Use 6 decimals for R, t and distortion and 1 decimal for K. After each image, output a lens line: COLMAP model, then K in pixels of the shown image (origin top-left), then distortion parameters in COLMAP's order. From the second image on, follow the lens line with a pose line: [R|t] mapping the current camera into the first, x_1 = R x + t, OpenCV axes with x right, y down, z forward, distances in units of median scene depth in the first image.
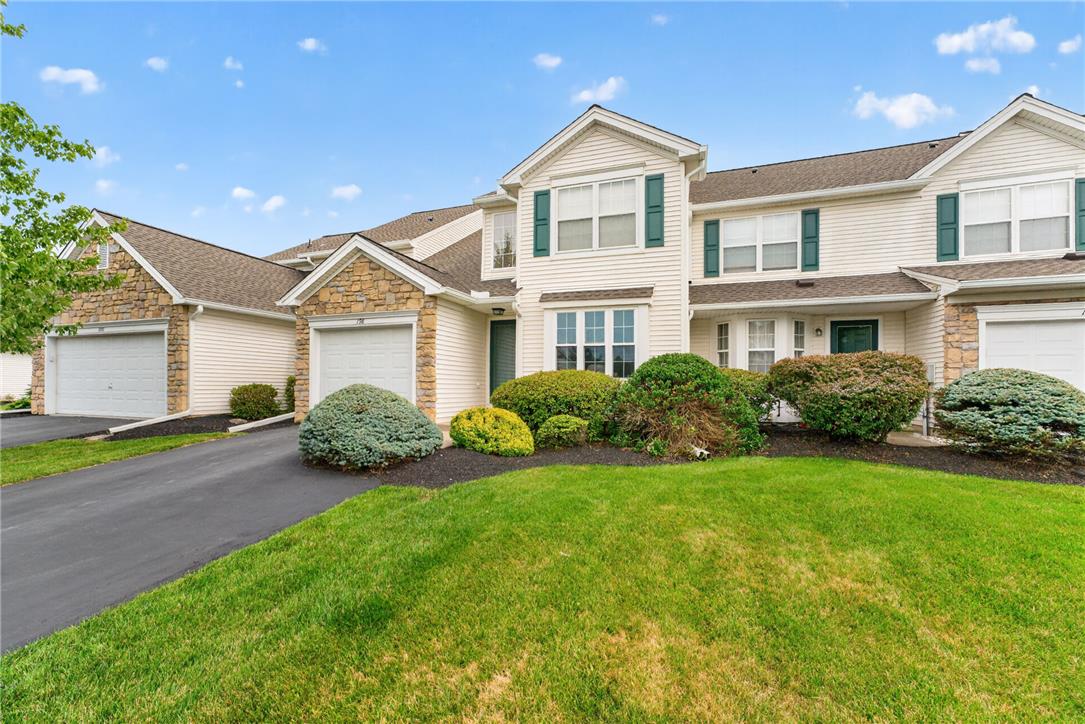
lens RADIAL K [[449.0, 0, 542.6], [0, 449.0, 379.9], [0, 0, 1]] dist [-0.025907, 0.000206]
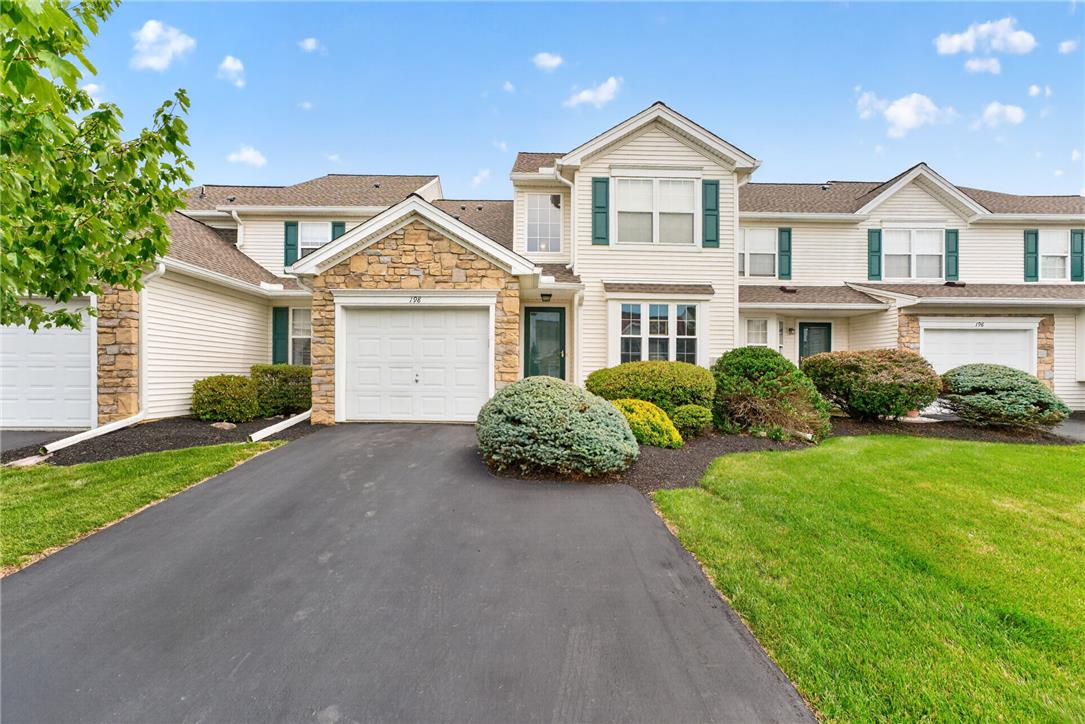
lens RADIAL K [[437.0, 0, 543.3], [0, 437.0, 371.1], [0, 0, 1]] dist [-0.024438, 0.000186]
pose [[0.937628, 0.002803, 0.347630, -0.468404], [-0.002989, 0.999996, -0.000001, 0.000930], [-0.347628, -0.001038, 0.937632, 0.156162]]
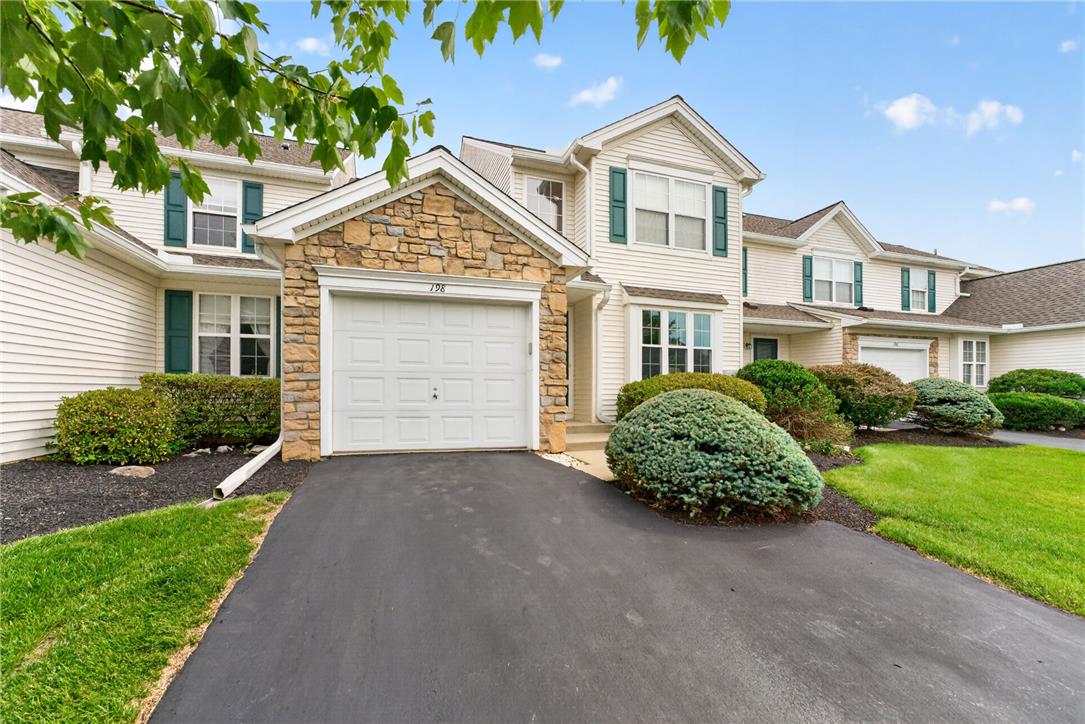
lens RADIAL K [[442.4, 0, 542.8], [0, 442.4, 385.1], [0, 0, 1]] dist [-0.020622, 0.000315]
pose [[0.791613, 0.003648, 0.611011, -0.672040], [-0.003371, 0.999993, -0.001604, 0.004821], [-0.611013, -0.000790, 0.791620, 0.423935]]
